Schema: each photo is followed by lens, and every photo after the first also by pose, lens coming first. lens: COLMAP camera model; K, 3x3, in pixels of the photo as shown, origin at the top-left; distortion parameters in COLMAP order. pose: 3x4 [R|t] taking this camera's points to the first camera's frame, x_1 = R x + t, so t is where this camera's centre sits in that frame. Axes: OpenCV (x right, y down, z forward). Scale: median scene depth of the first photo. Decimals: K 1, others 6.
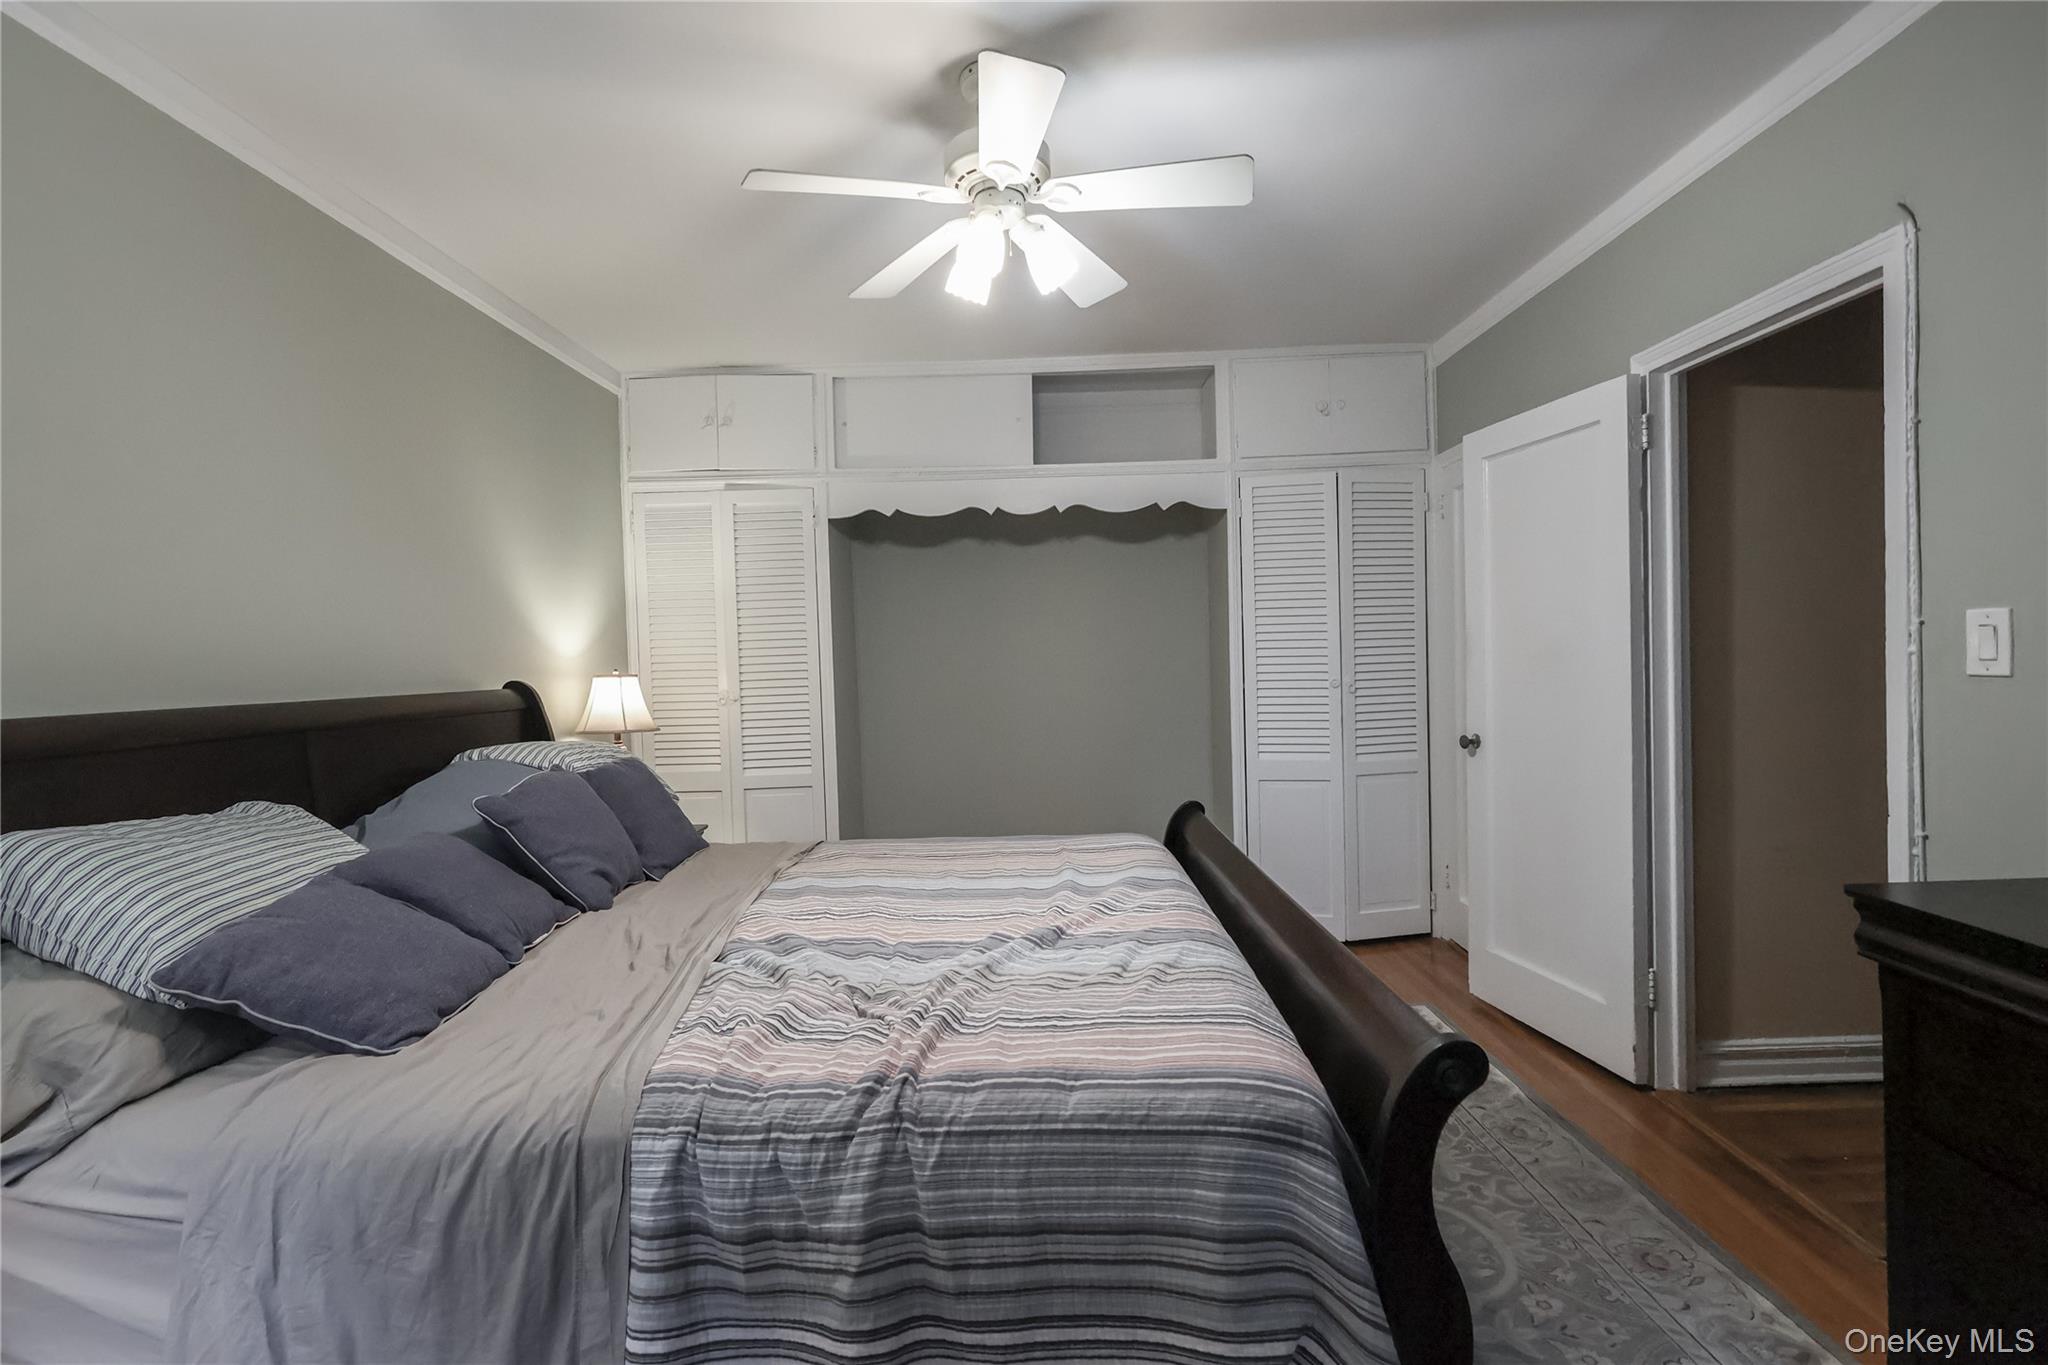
lens RADIAL K [[943.2, 0, 1020.7], [0, 943.2, 679.5], [0, 0, 1]] dist [-0.002052, 0.001065]
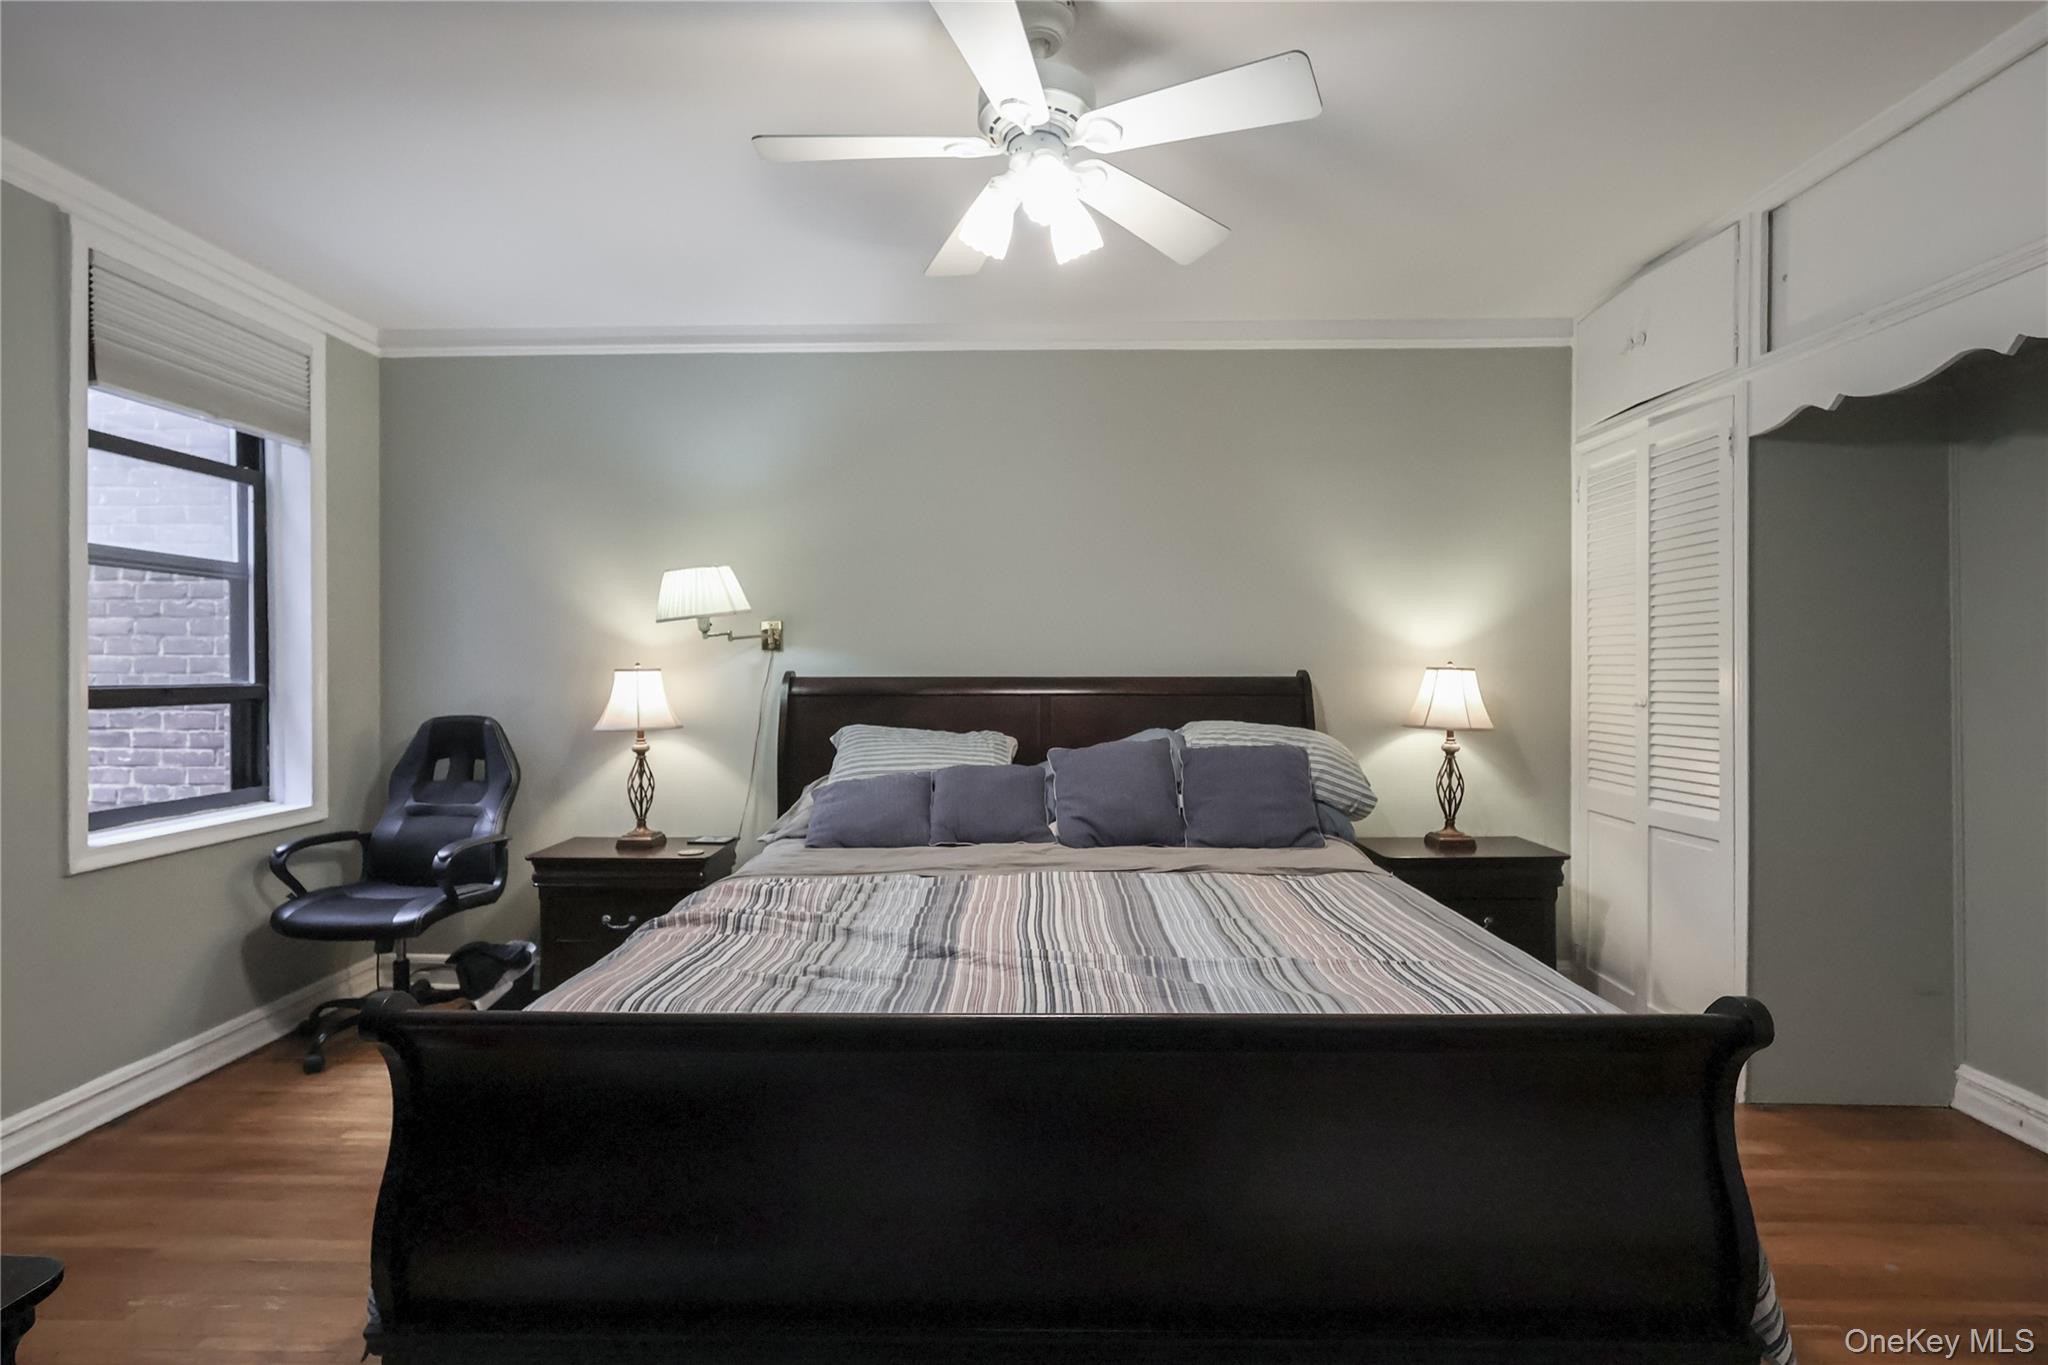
lens RADIAL K [[943.2, 0, 1020.7], [0, 943.2, 679.5], [0, 0, 1]] dist [-0.002052, 0.001065]
pose [[-0.001299, 0.042385, -0.999101, 1.319048], [-0.022277, 0.998852, 0.042403, -0.059491], [0.999751, 0.022312, -0.000353, 1.470612]]
